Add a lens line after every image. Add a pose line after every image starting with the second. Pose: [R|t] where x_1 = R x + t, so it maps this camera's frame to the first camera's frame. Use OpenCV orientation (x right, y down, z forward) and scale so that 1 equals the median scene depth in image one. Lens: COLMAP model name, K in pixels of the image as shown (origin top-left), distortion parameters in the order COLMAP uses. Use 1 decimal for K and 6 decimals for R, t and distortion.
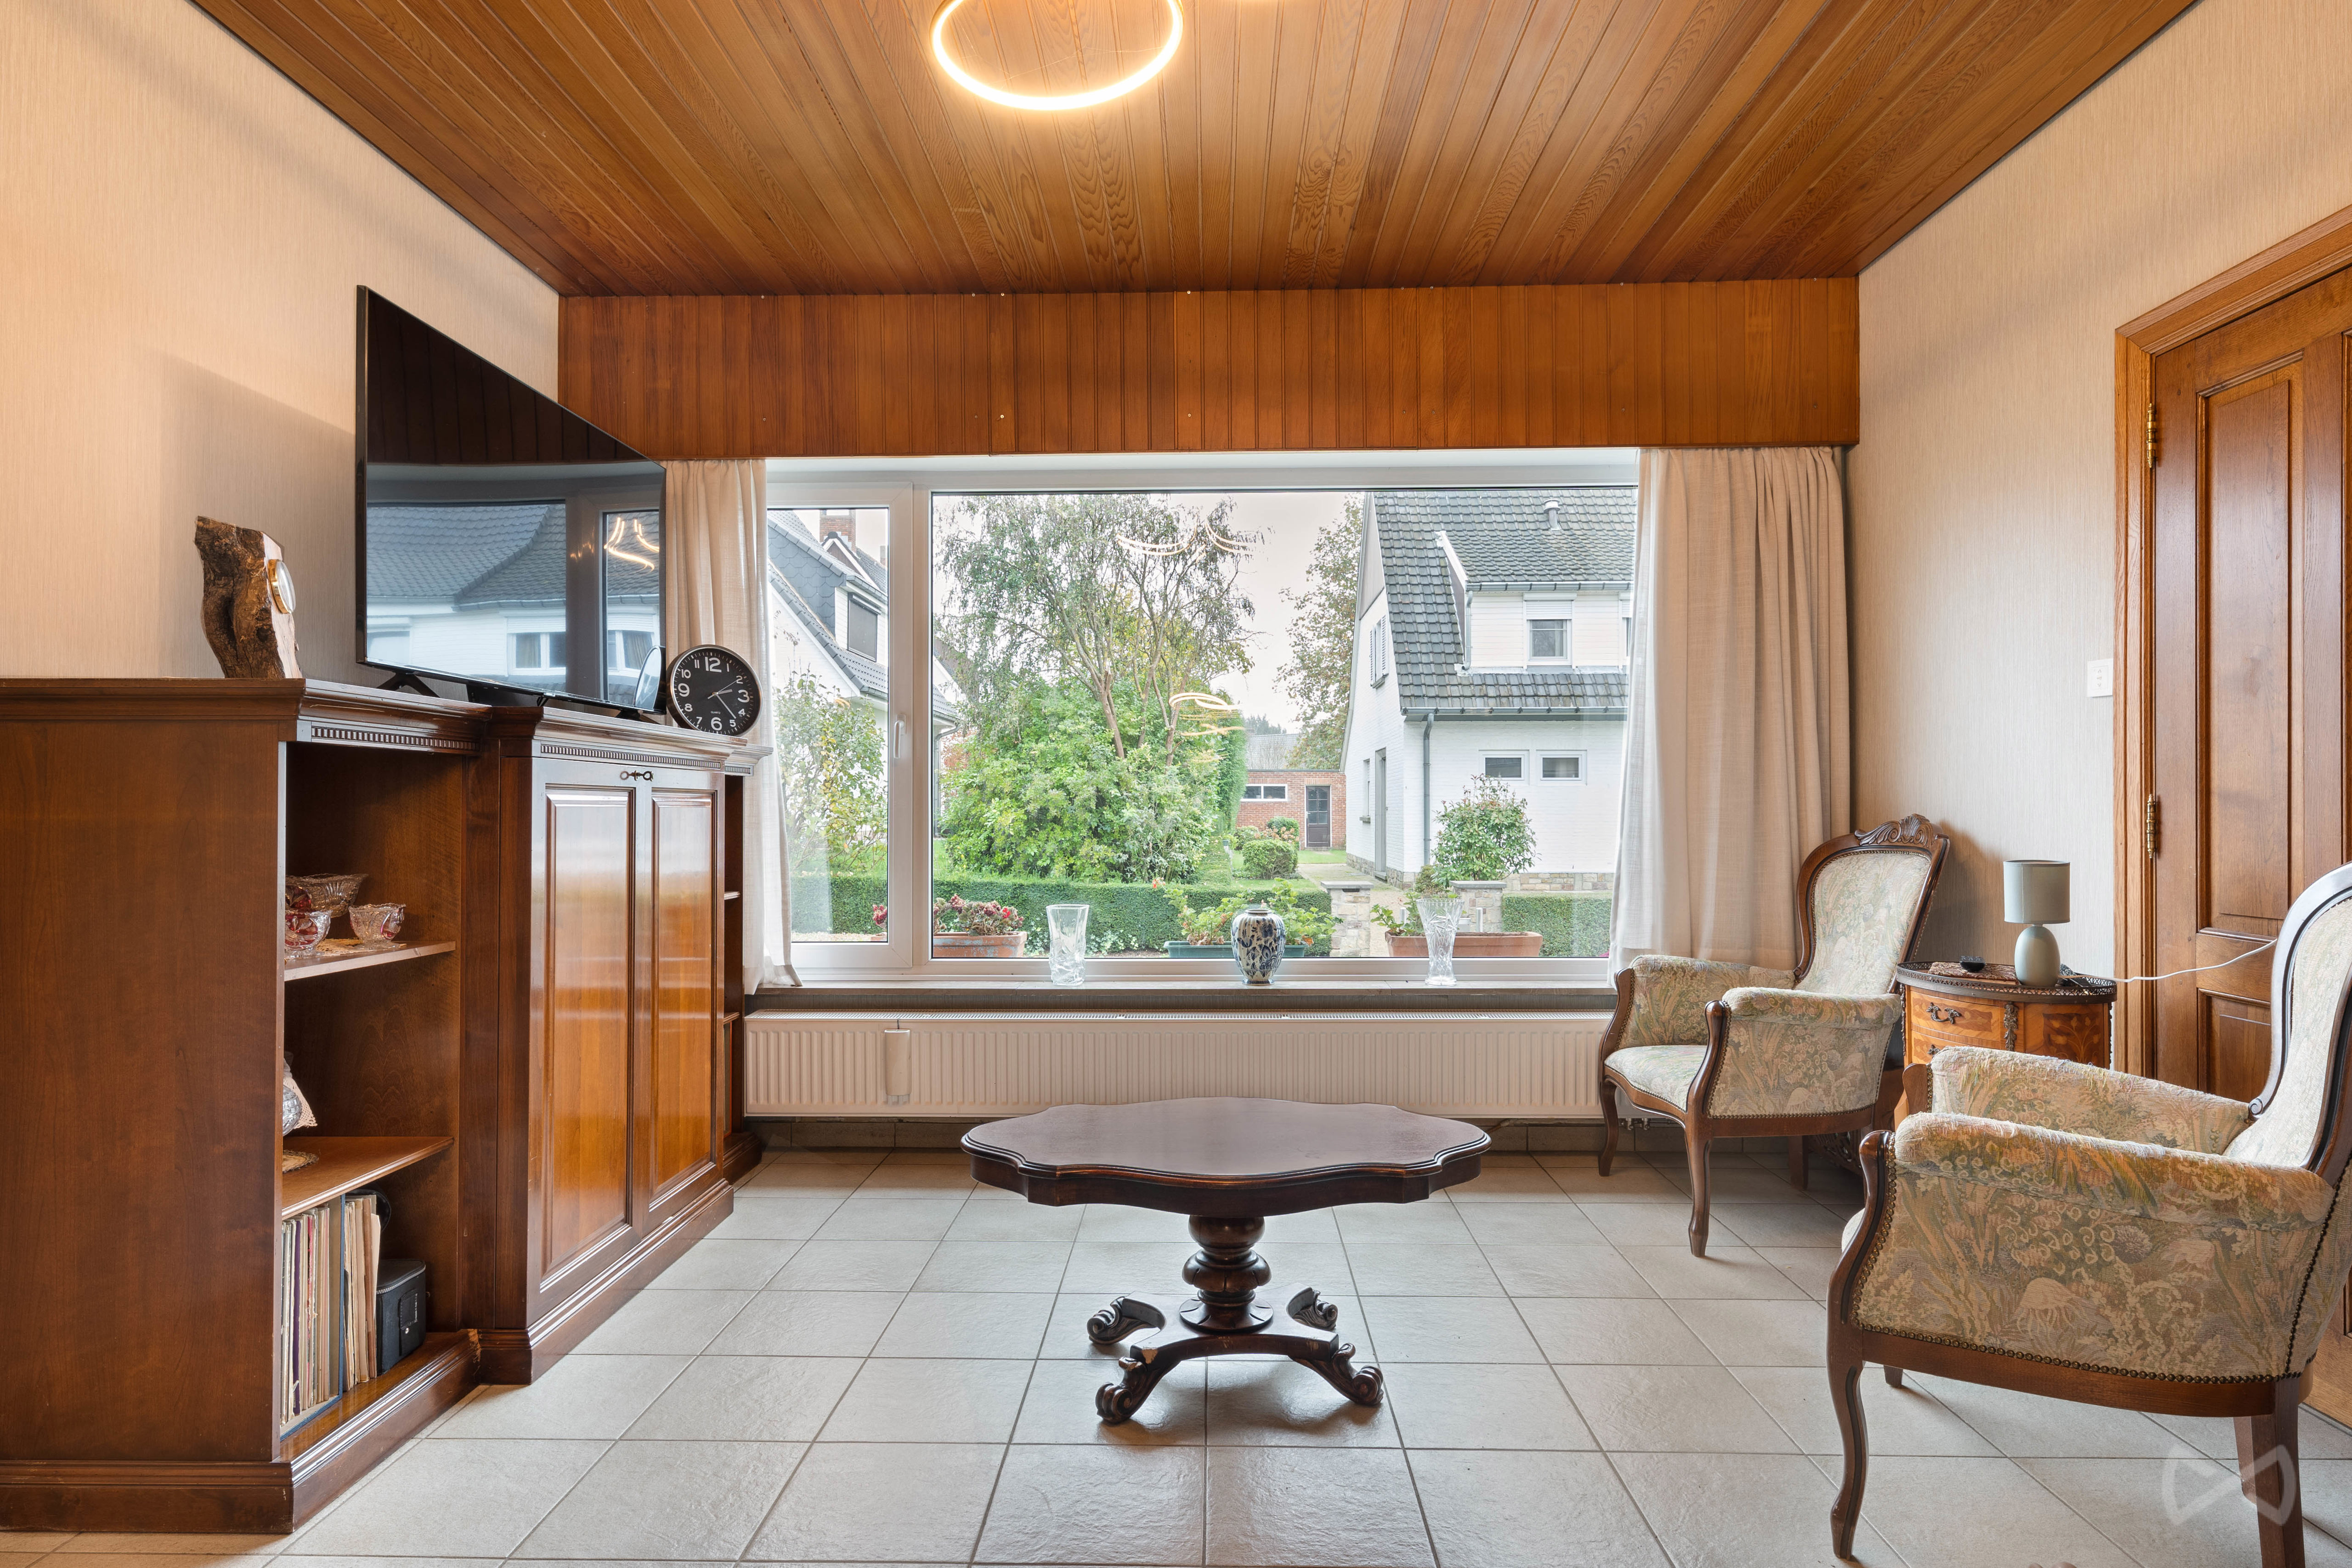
lens RADIAL K [[1286.8, 0, 1176.0], [0, 1286.8, 784.0], [0, 0, 1]] dist [0.005858, 0.002227]
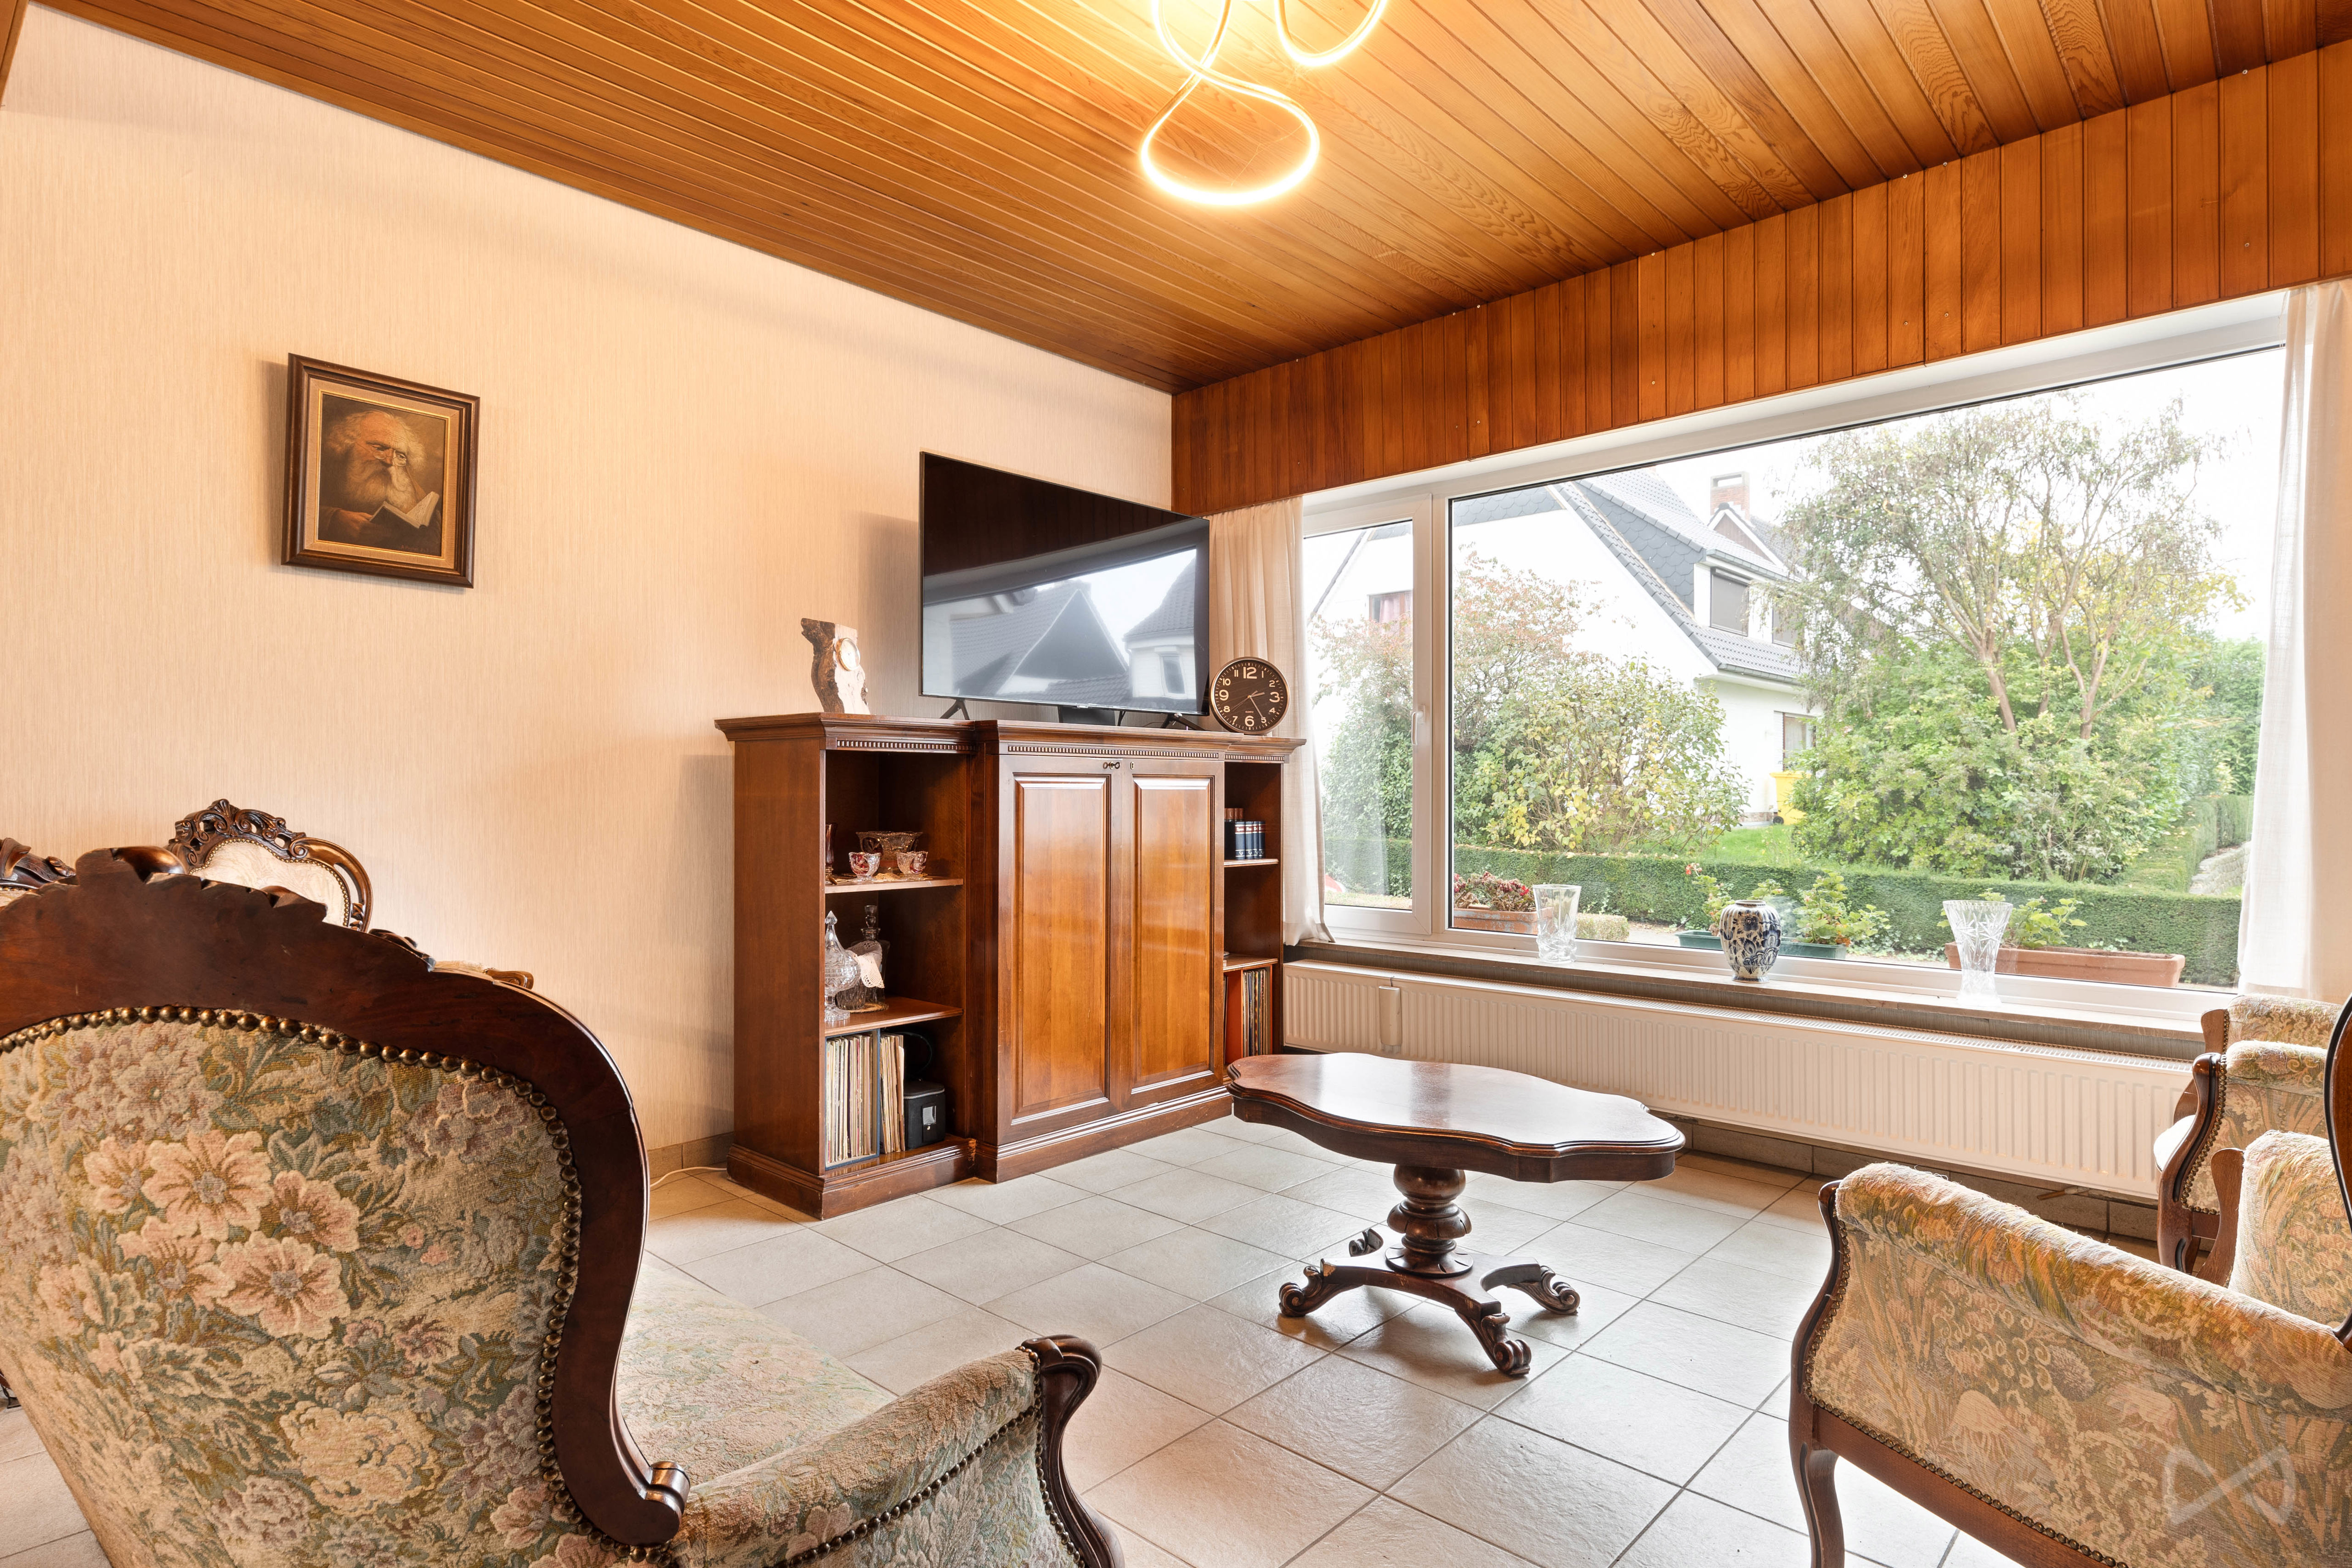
lens RADIAL K [[1286.8, 0, 1176.0], [0, 1286.8, 784.0], [0, 0, 1]] dist [0.005858, 0.002227]
pose [[0.732795, -0.001355, -0.680448, 0.588257], [0.011179, 0.999887, 0.010048, 0.000125], [0.680357, -0.014970, 0.732728, 0.069543]]
